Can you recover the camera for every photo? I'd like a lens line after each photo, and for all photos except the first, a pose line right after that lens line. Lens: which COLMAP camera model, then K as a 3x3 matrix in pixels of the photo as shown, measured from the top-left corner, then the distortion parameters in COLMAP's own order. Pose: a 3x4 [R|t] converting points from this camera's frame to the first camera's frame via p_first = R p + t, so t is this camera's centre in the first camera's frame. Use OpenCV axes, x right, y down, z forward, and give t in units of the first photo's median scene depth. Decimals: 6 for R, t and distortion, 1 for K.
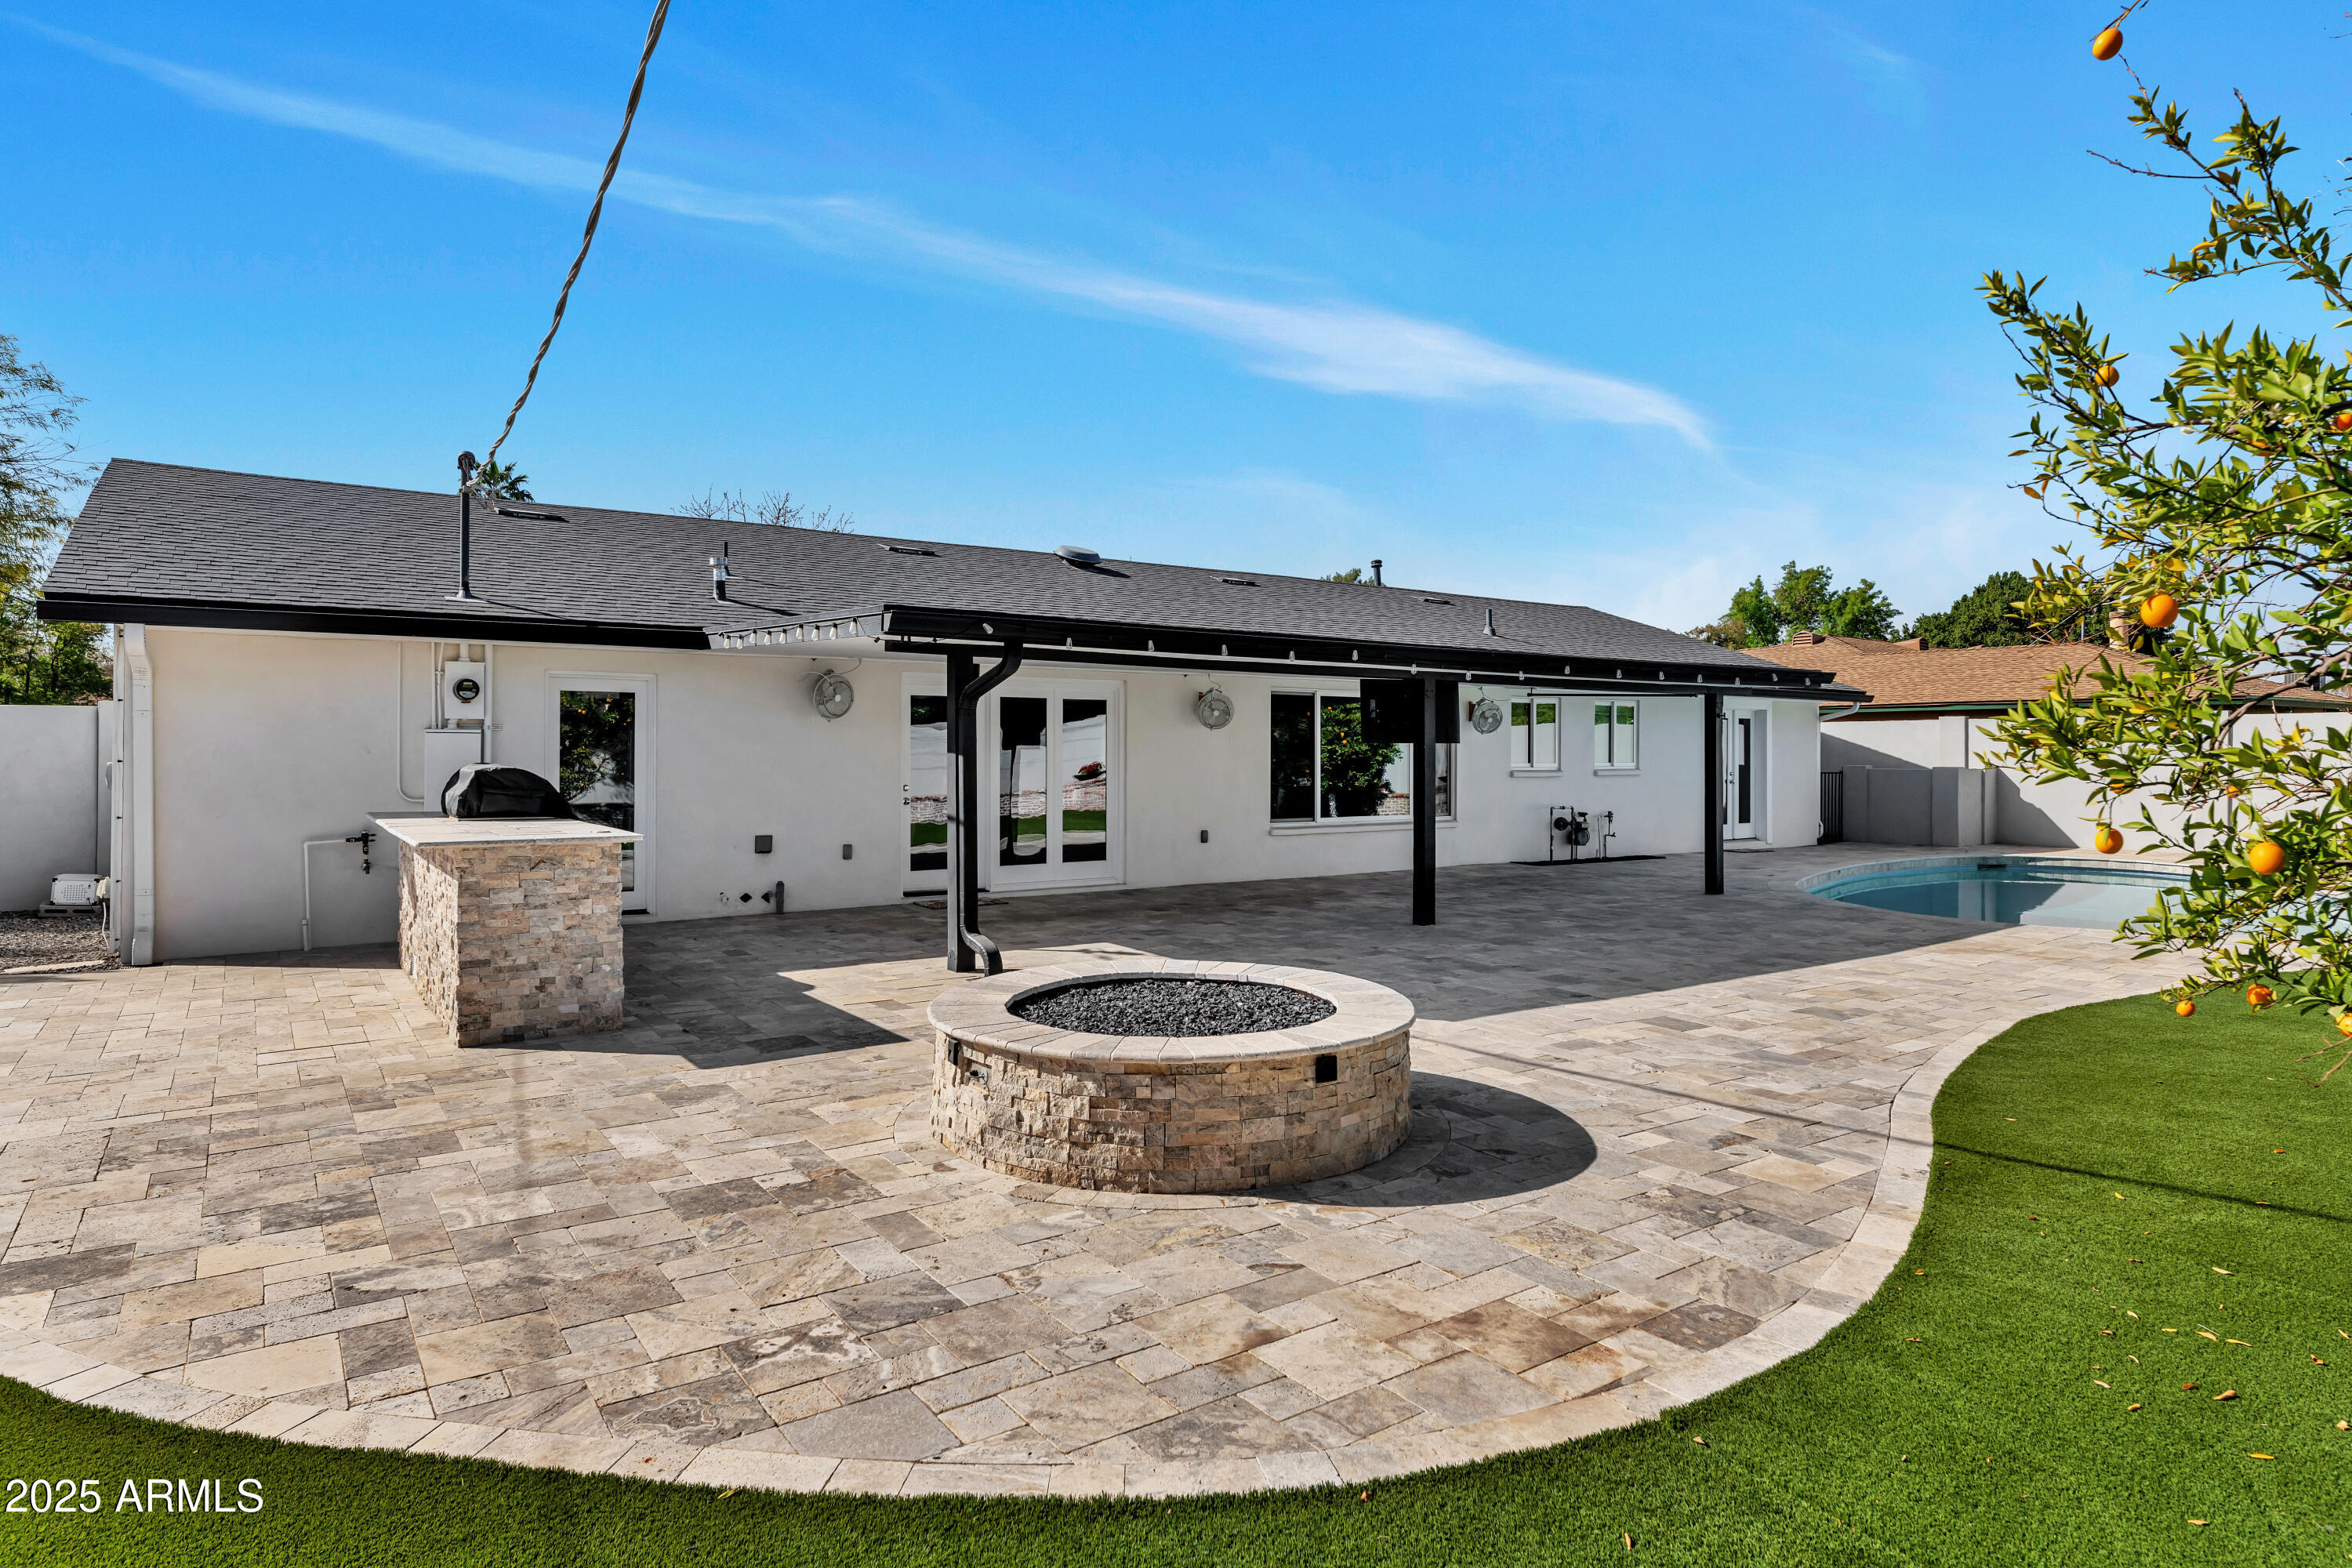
lens RADIAL K [[1245.3, 0, 1173.7], [0, 1245.3, 775.6], [0, 0, 1]] dist [0.003345, -0.000095]
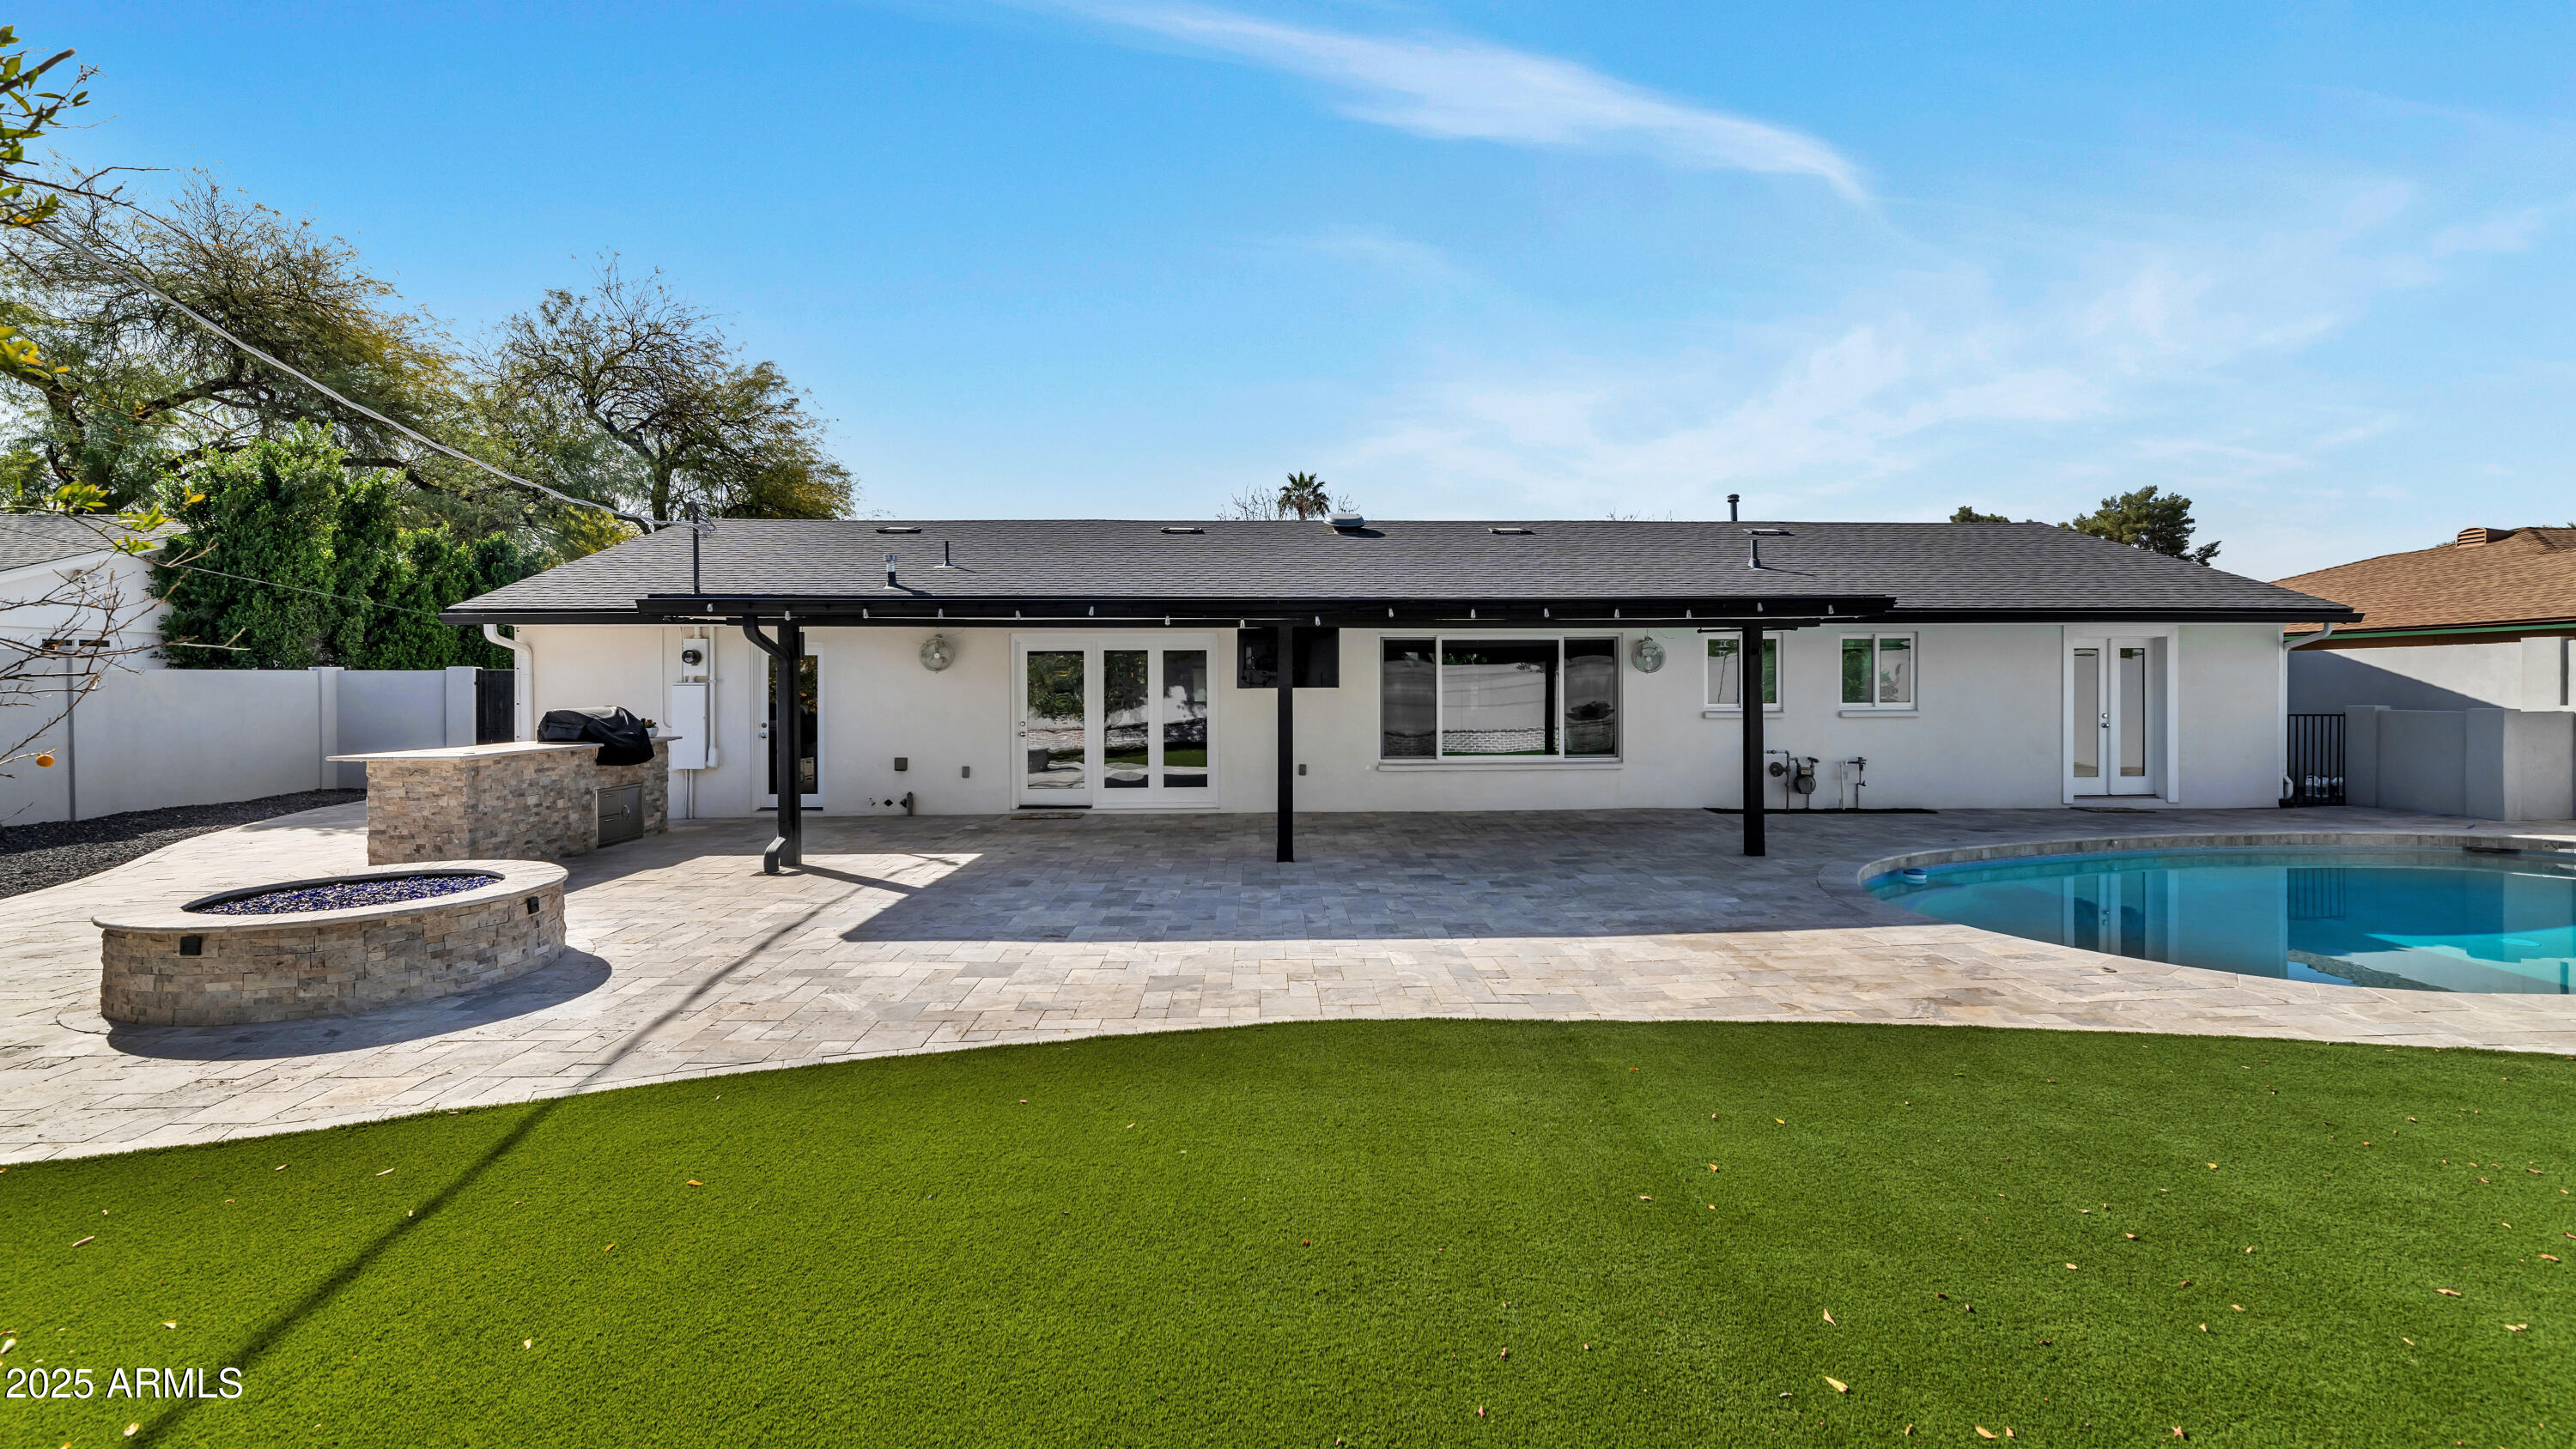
lens RADIAL K [[1053.1, 0, 1287.5], [0, 1053.1, 721.6], [0, 0, 1]] dist [-0.003251, 0.000248]
pose [[0.859143, 0.011306, -0.511611, 0.554337], [-0.004420, 0.999883, 0.014674, -0.009235], [0.511717, -0.010345, 0.859092, 0.205085]]
